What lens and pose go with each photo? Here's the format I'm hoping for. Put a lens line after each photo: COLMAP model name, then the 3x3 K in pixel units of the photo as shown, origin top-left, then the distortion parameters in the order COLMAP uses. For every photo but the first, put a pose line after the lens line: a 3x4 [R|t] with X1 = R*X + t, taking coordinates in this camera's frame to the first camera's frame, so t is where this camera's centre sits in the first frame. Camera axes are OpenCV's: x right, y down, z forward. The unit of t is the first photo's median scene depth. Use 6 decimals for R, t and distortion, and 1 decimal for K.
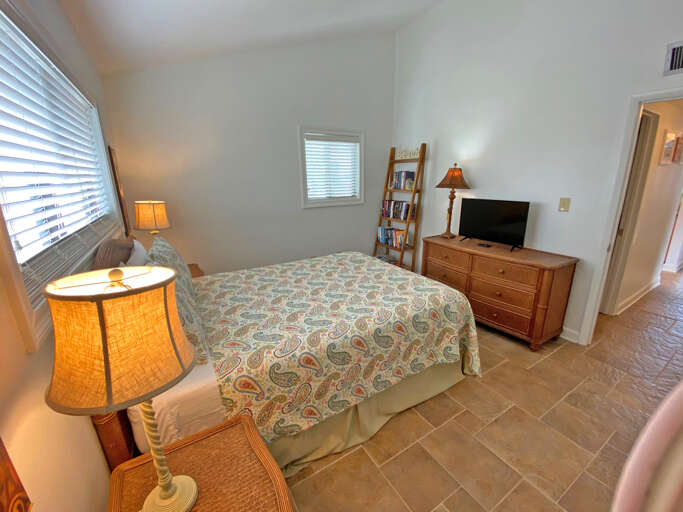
lens RADIAL K [[282.4, 0, 341.5], [0, 282.4, 256.0], [0, 0, 1]] dist [-0.002116, -0.000359]
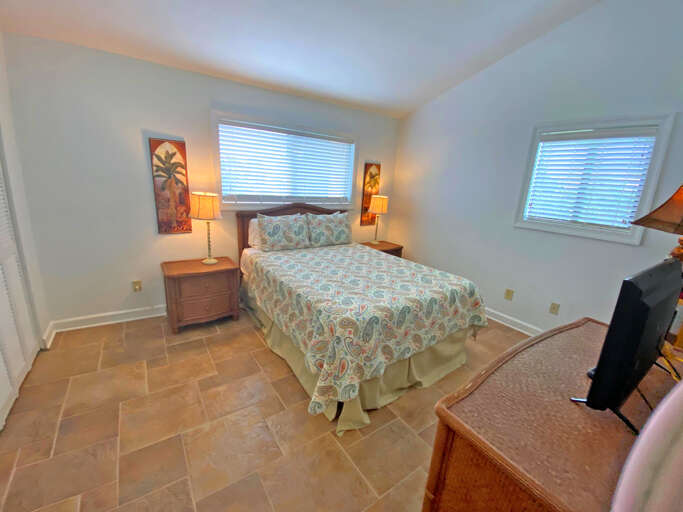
lens RADIAL K [[291.5, 0, 341.5], [0, 291.5, 256.0], [0, 0, 1]] dist [-0.000459, -0.000202]
pose [[0.052674, 0.273749, -0.960358, 0.860610], [-0.328104, 0.913047, 0.242267, -0.180090], [0.943172, 0.302336, 0.137912, 0.591021]]
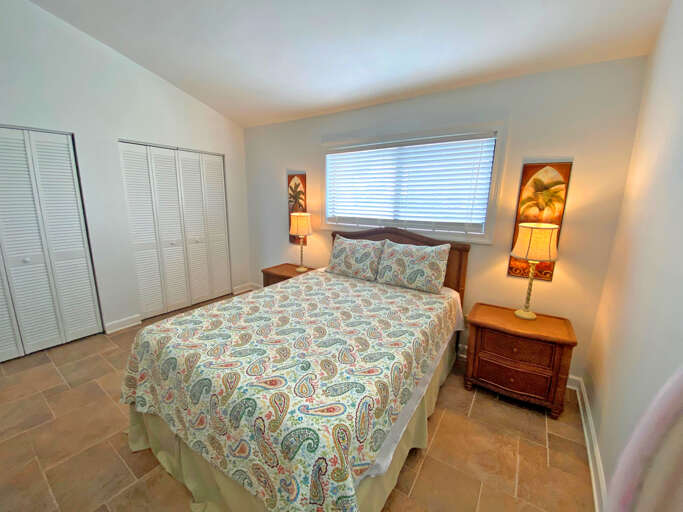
lens RADIAL K [[282.4, 0, 341.5], [0, 282.4, 256.0], [0, 0, 1]] dist [-0.002116, -0.000359]
pose [[-0.921104, 0.071179, -0.382755, -0.052222], [-0.108652, 0.897081, 0.428299, -0.380058], [0.373848, 0.436094, -0.818571, 1.490483]]
